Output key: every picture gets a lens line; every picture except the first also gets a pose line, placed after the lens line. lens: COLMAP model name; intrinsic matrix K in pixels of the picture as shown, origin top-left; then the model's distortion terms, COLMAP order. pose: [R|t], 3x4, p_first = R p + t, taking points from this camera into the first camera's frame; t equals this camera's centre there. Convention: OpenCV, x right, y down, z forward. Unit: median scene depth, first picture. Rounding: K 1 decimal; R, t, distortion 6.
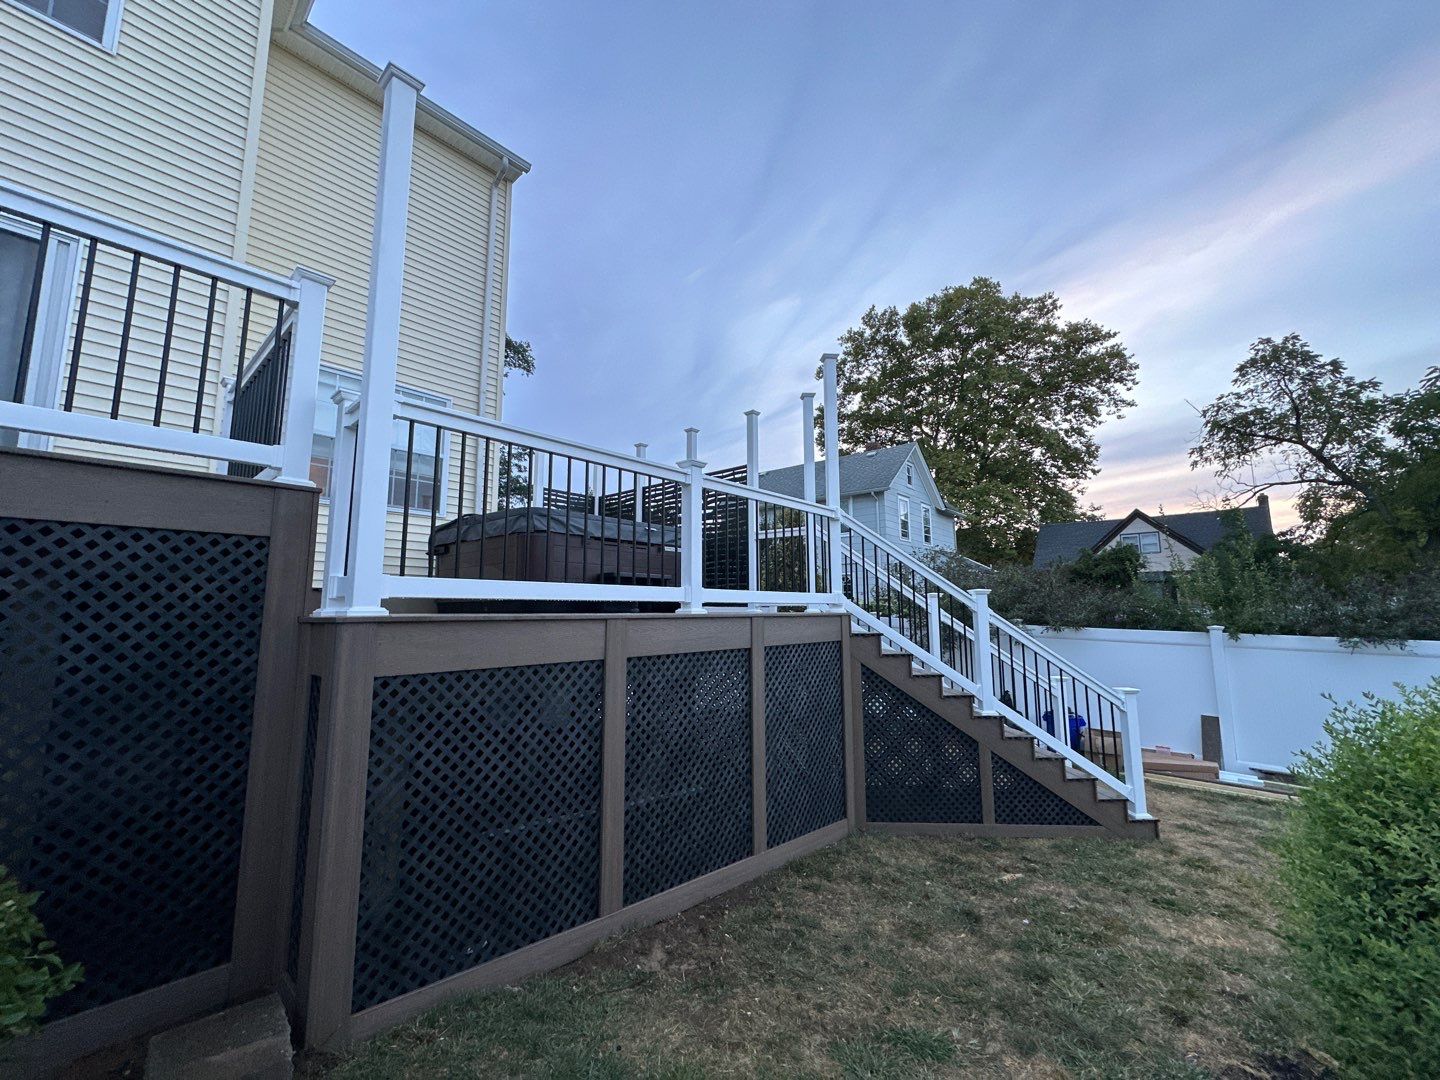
lens RADIAL K [[572.9, 0, 721.6], [0, 572.9, 537.8], [0, 0, 1]] dist [-0.001309, -0.000214]
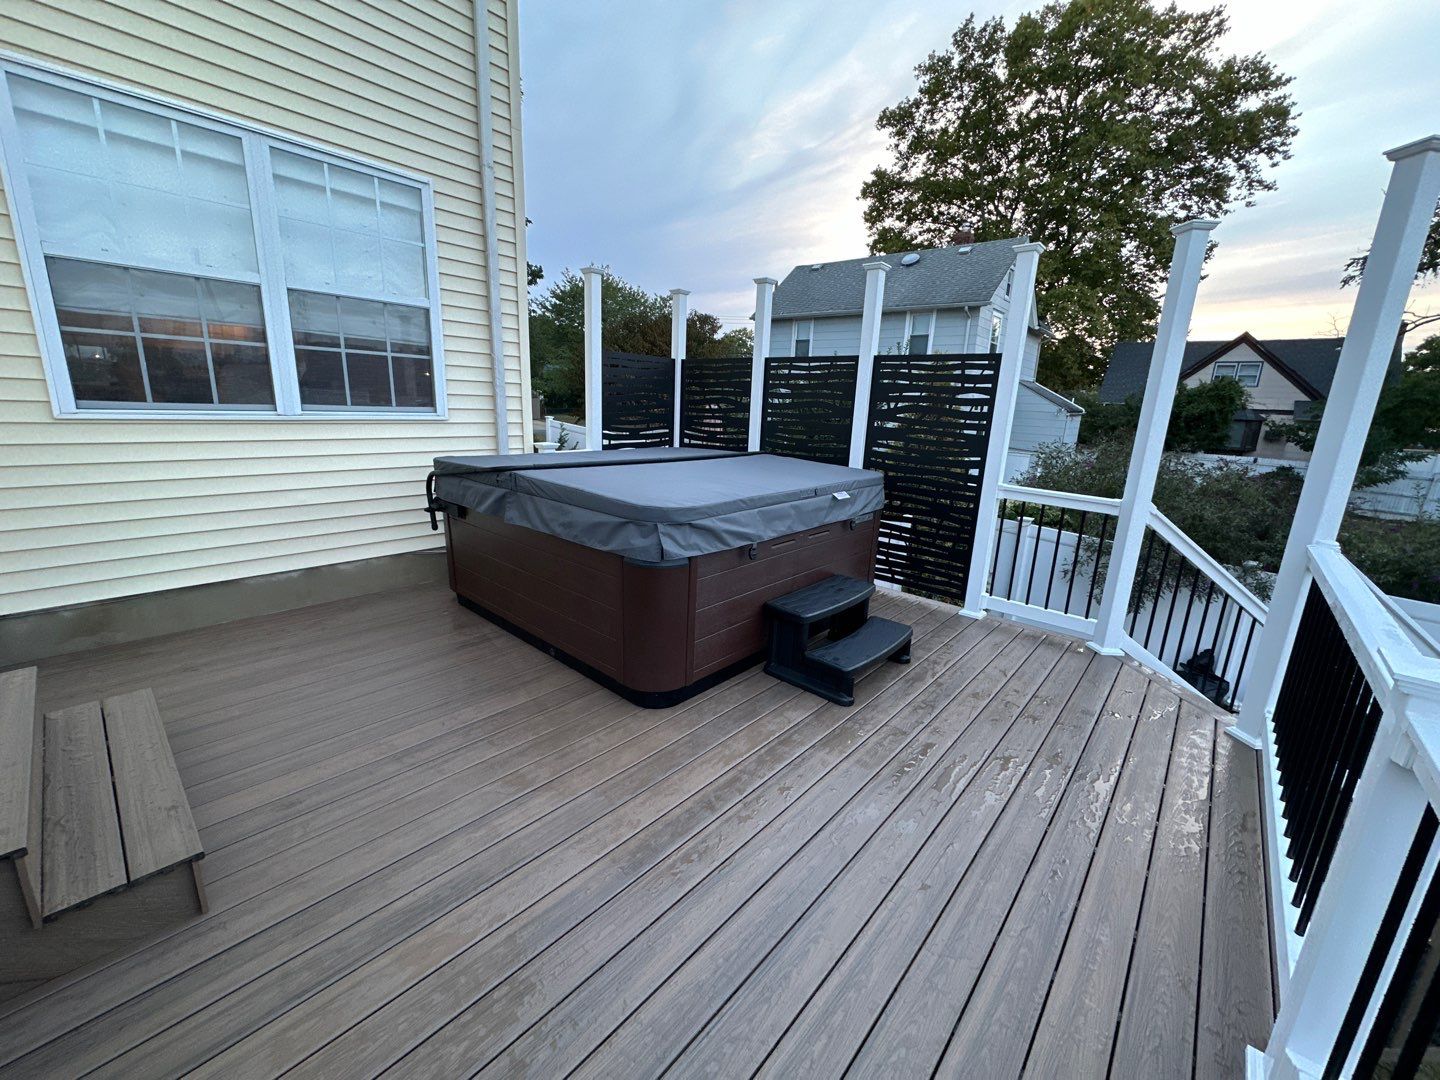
lens RADIAL K [[574.6, 0, 722.2], [0, 574.6, 535.4], [0, 0, 1]] dist [-0.004320, 0.001690]
pose [[0.998983, 0.043586, 0.011524, -0.037438], [-0.044848, 0.934638, 0.352760, -0.025745], [0.004604, -0.352918, 0.935643, 0.074541]]
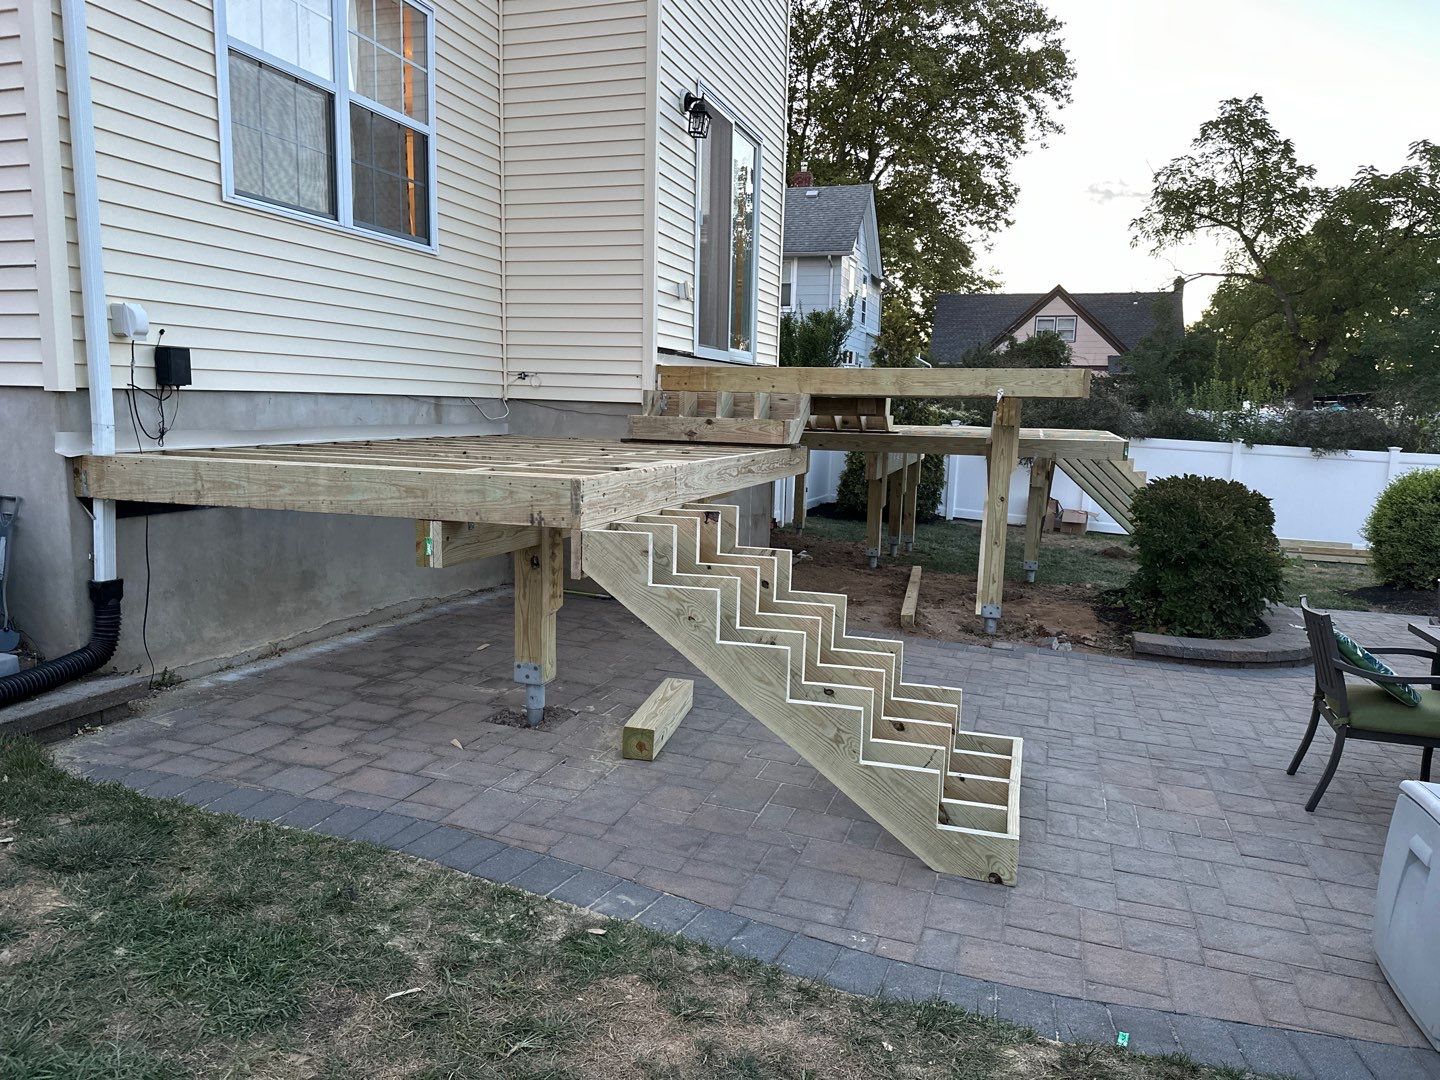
lens RADIAL K [[1011.7, 0, 727.7], [0, 1011.7, 548.6], [0, 0, 1]] dist [0.048369, -0.060321]
pose [[0.914104, -0.036788, 0.403808, -0.224638], [-0.076584, 0.962288, 0.261030, -0.024102], [-0.398183, -0.269533, 0.876814, -0.128039]]
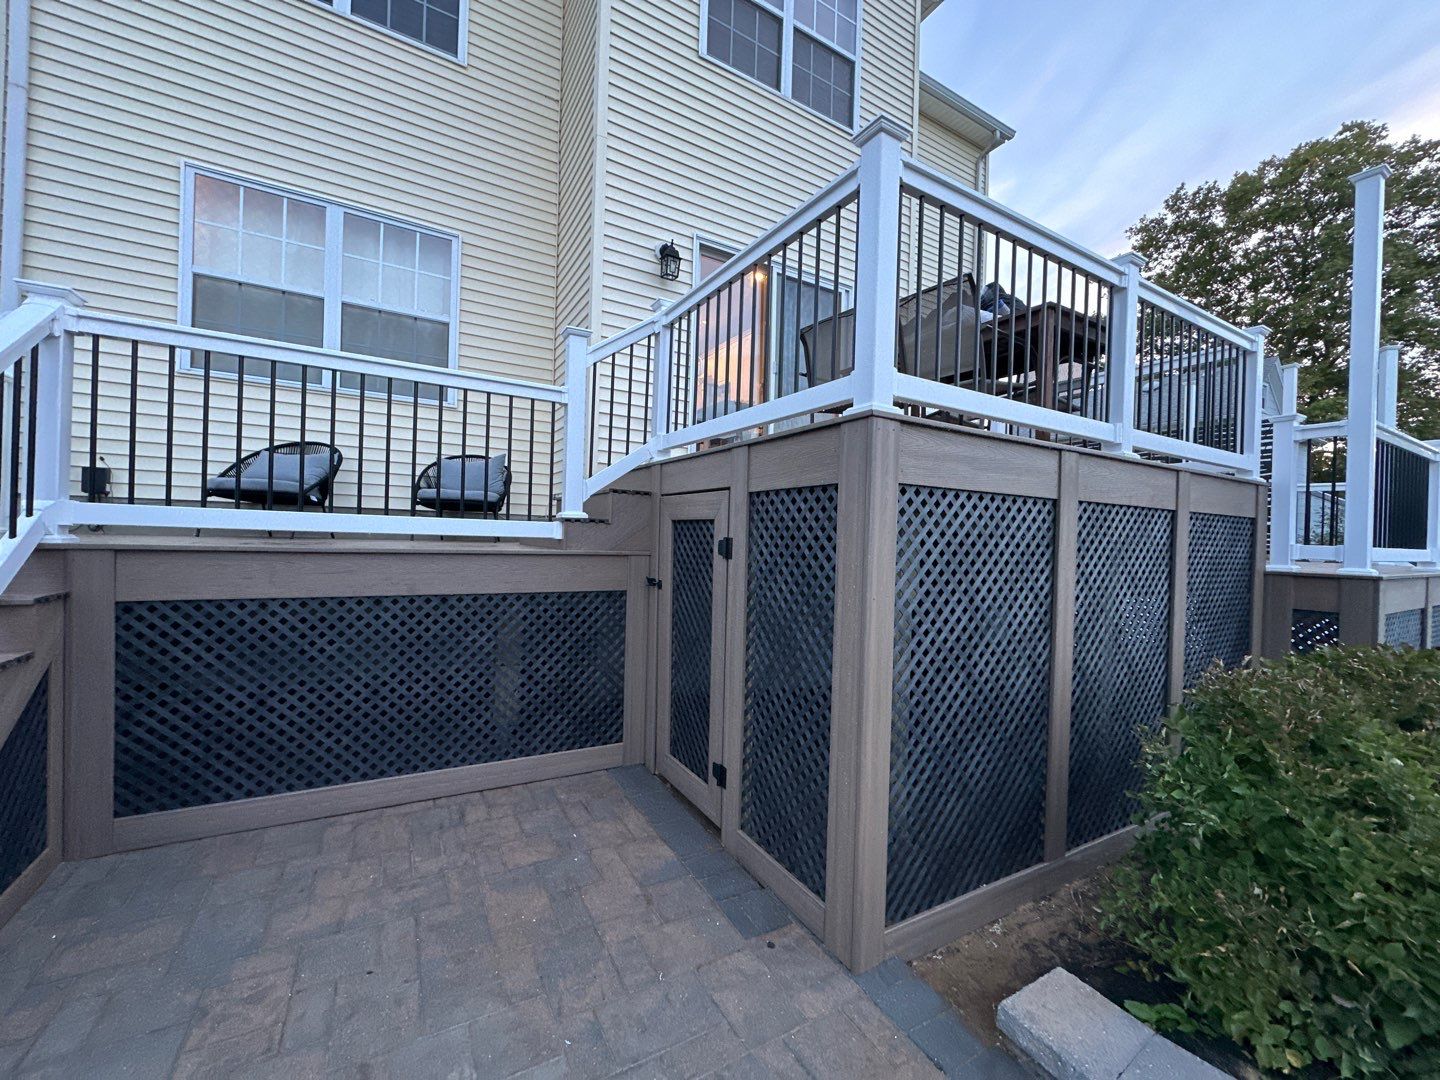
lens RADIAL K [[572.9, 0, 723.8], [0, 572.9, 539.6], [0, 0, 1]] dist [-0.001309, -0.000214]
pose [[0.951103, 0.030384, -0.307374, -0.098864], [0.010277, 0.991486, 0.129809, -0.009695], [0.308702, -0.126621, 0.942693, -0.050535]]
